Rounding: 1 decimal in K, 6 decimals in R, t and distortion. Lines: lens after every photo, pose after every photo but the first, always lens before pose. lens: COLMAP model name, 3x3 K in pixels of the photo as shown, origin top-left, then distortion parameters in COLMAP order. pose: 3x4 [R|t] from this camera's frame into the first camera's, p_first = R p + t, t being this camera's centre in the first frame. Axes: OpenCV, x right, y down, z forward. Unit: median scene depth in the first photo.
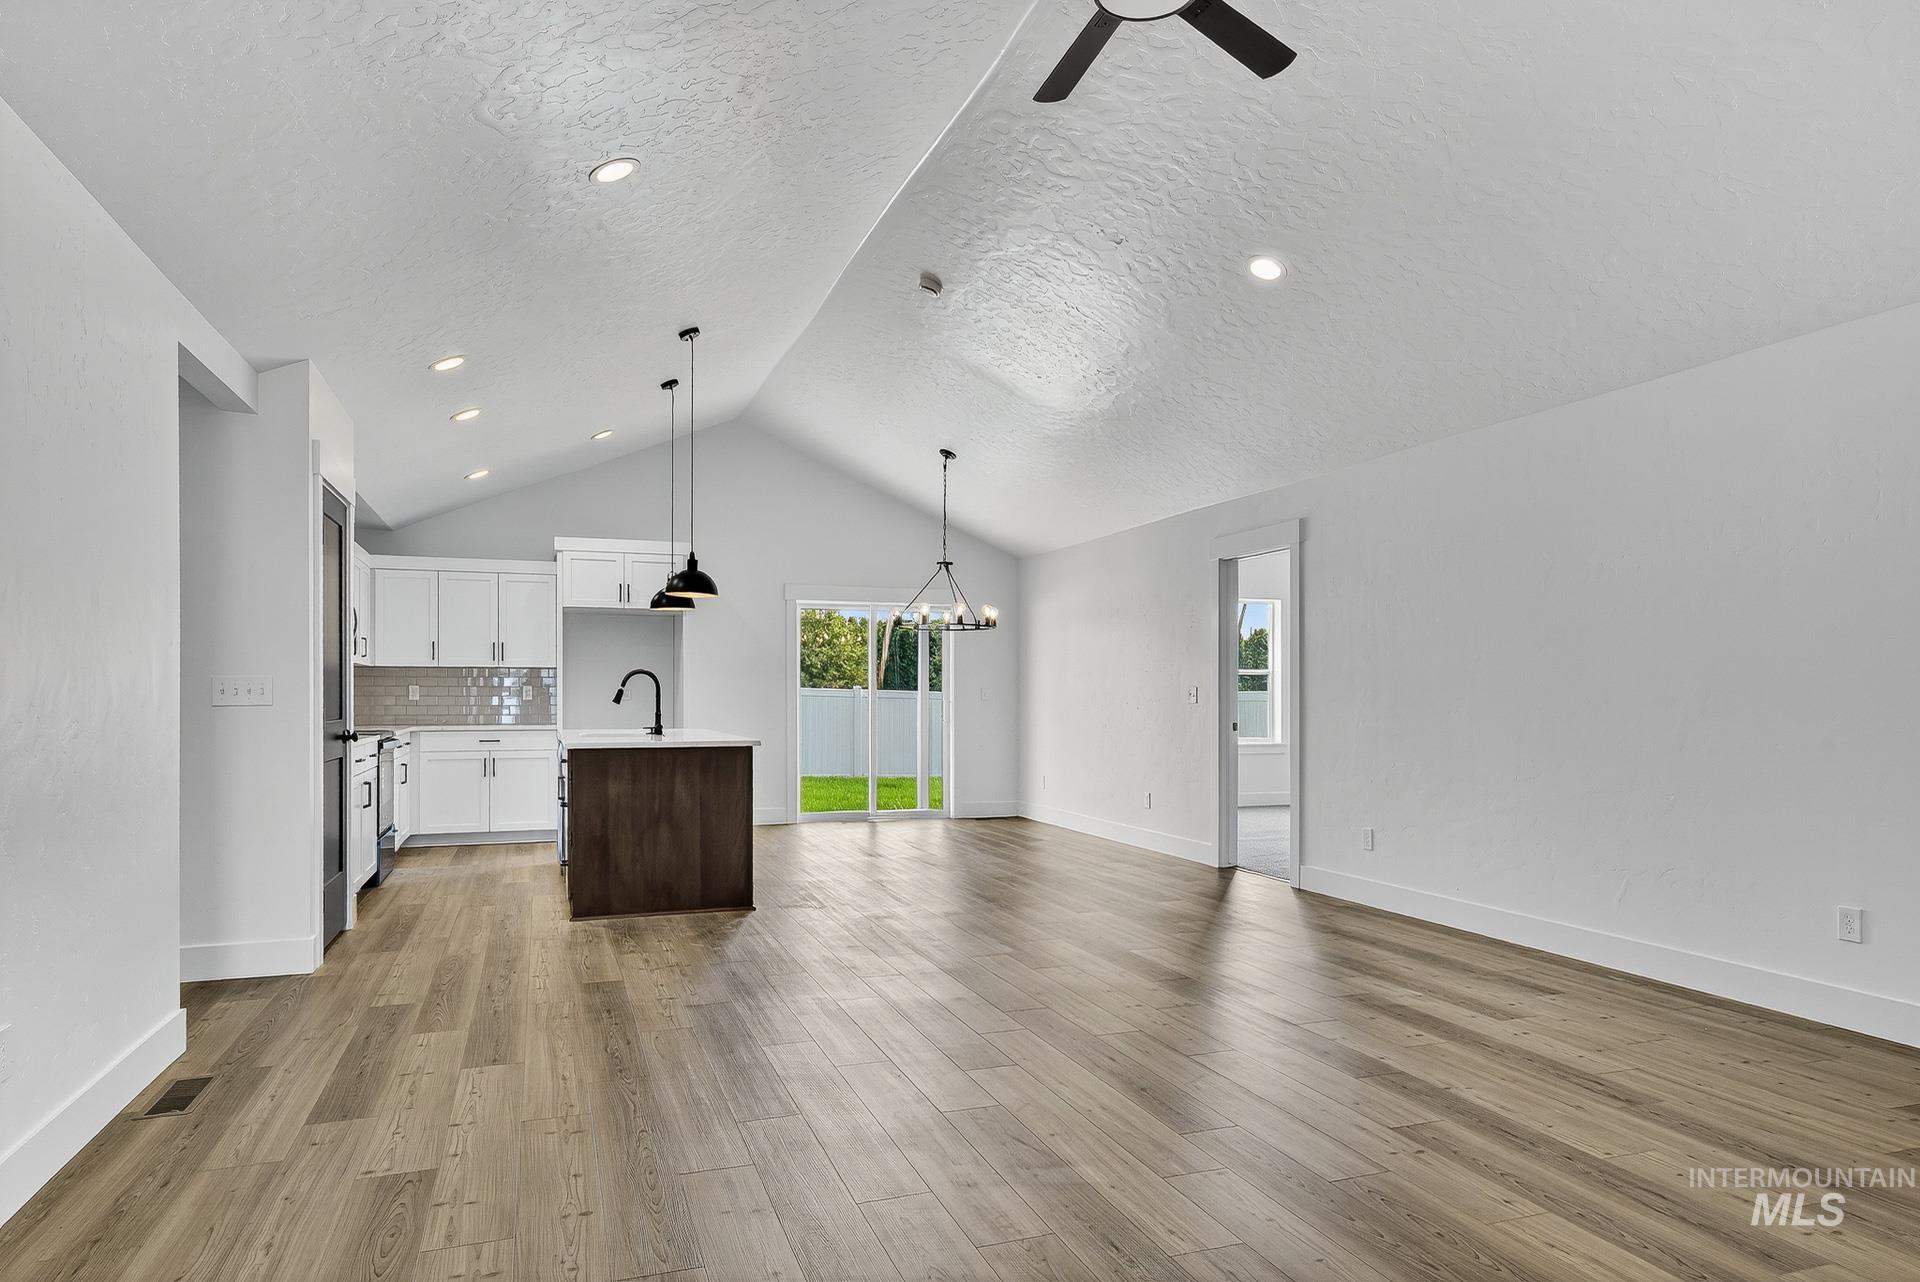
lens RADIAL K [[1142.3, 0, 960.4], [0, 1142.3, 697.3], [0, 0, 1]] dist [-0.000389, -0.000088]
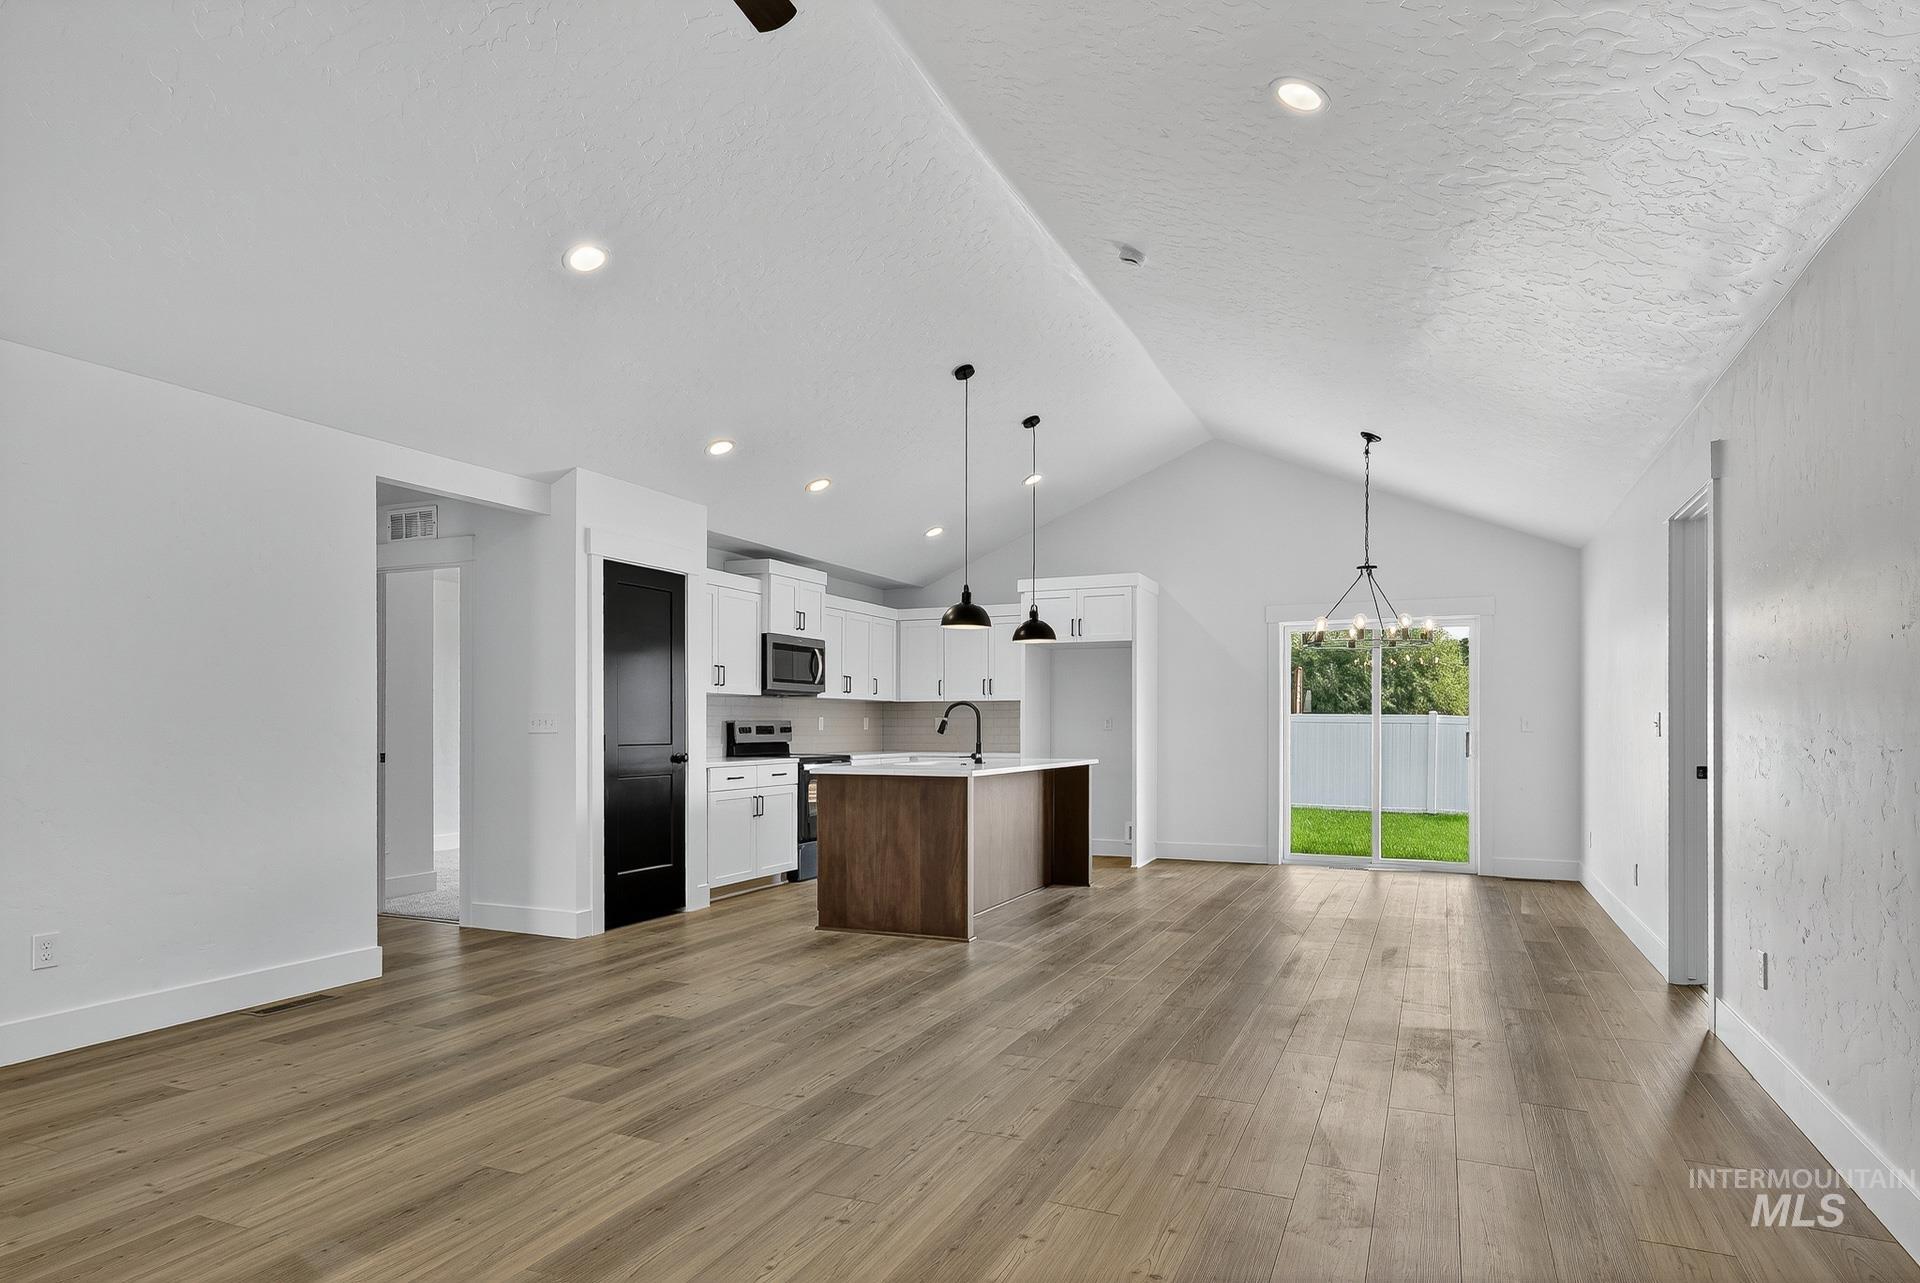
lens RADIAL K [[1067.2, 0, 957.2], [0, 1067.2, 723.2], [0, 0, 1]] dist [0.001904, 0.000846]
pose [[0.717764, -0.001805, -0.696284, 0.315510], [-0.001388, 0.999991, -0.004023, 0.000199], [0.696285, 0.003854, 0.717755, 0.230622]]
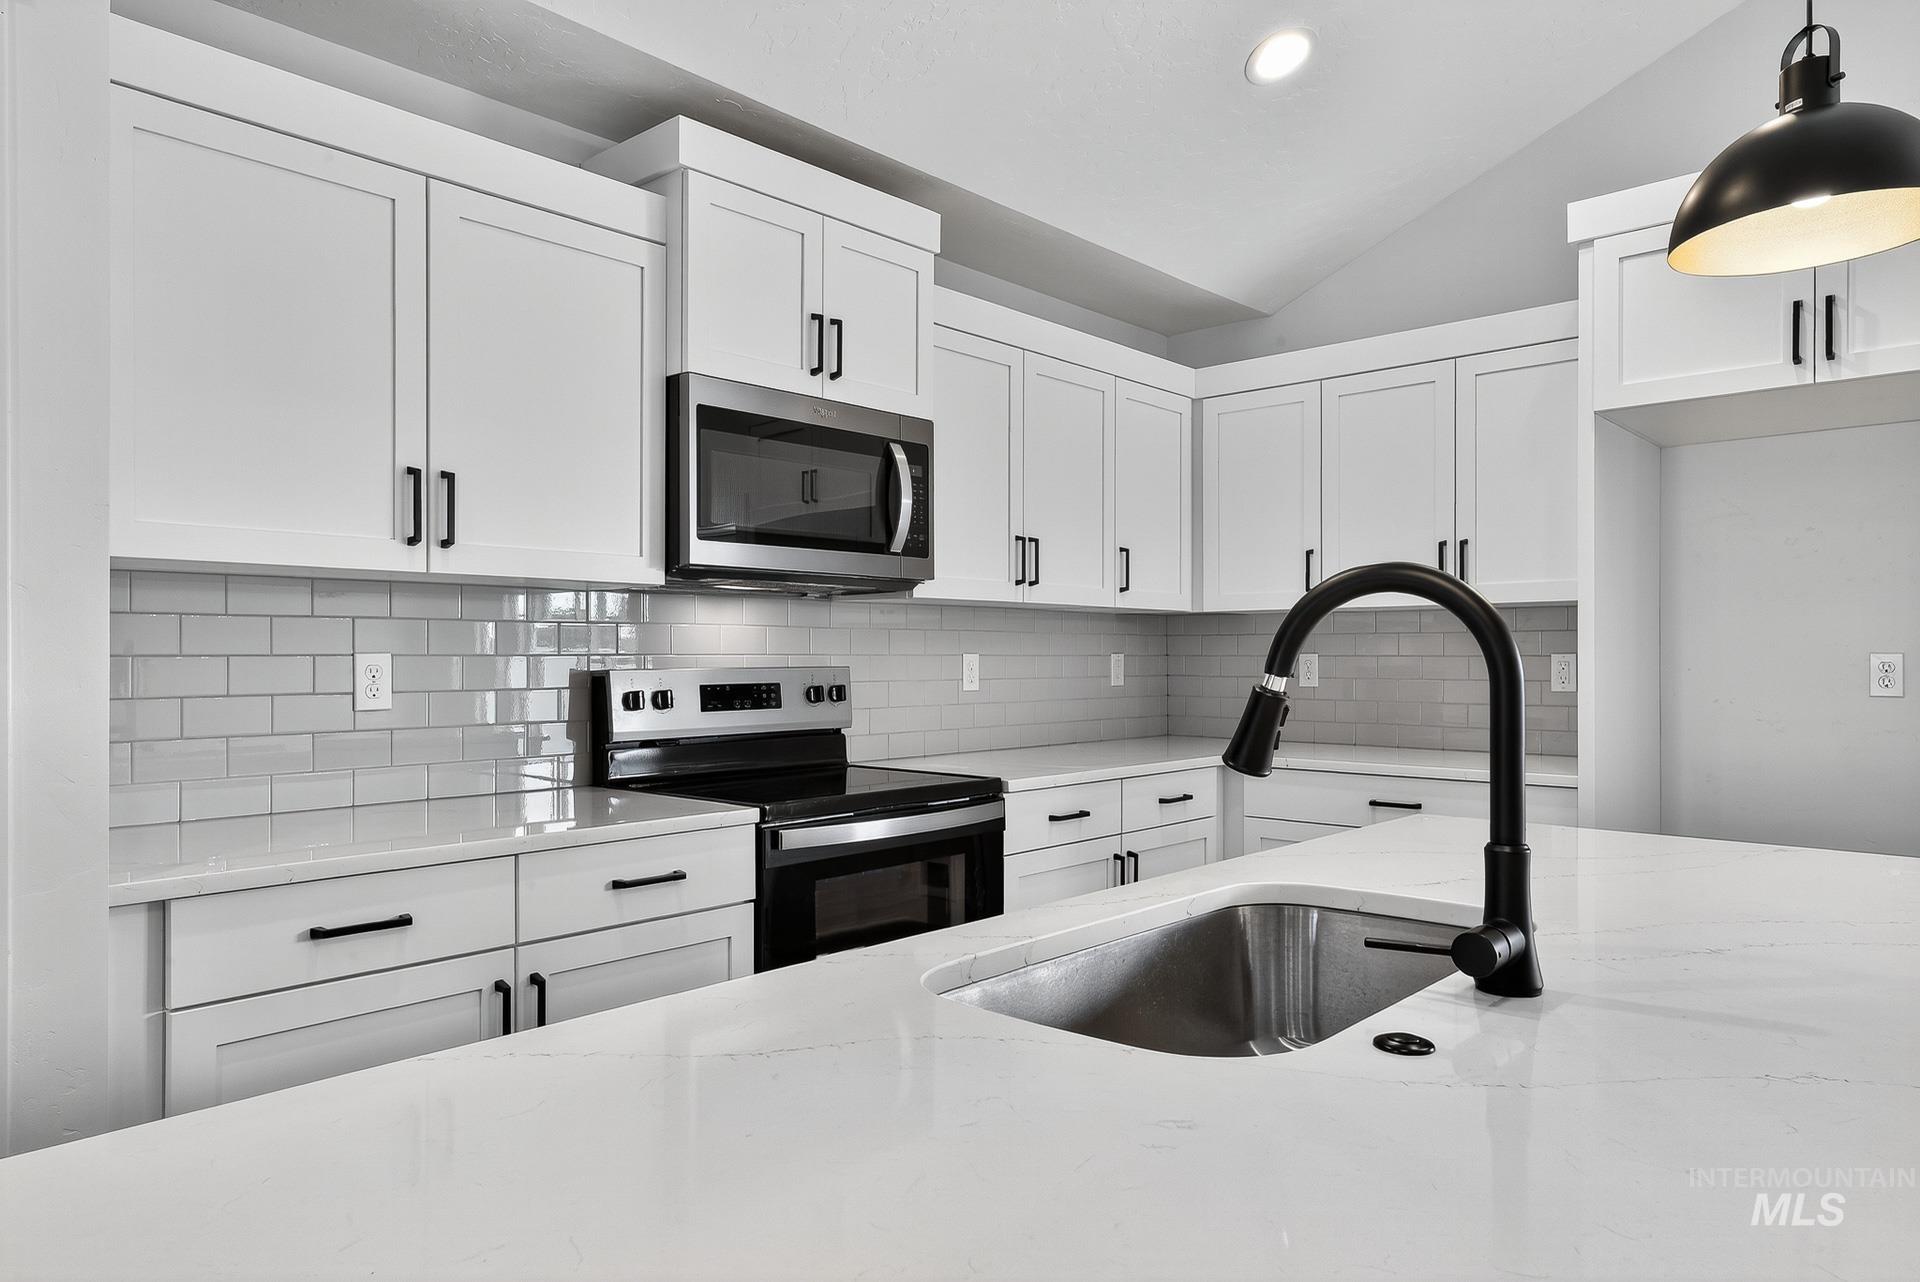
lens RADIAL K [[1226.1, 0, 960.0], [0, 1226.1, 641.0], [0, 0, 1]] dist [0.000882, -0.000090]
pose [[0.462317, -0.010842, -0.886649, -0.123626], [-0.002018, 0.999910, -0.013279, -0.008807], [0.886713, 0.007929, 0.462253, 0.685657]]
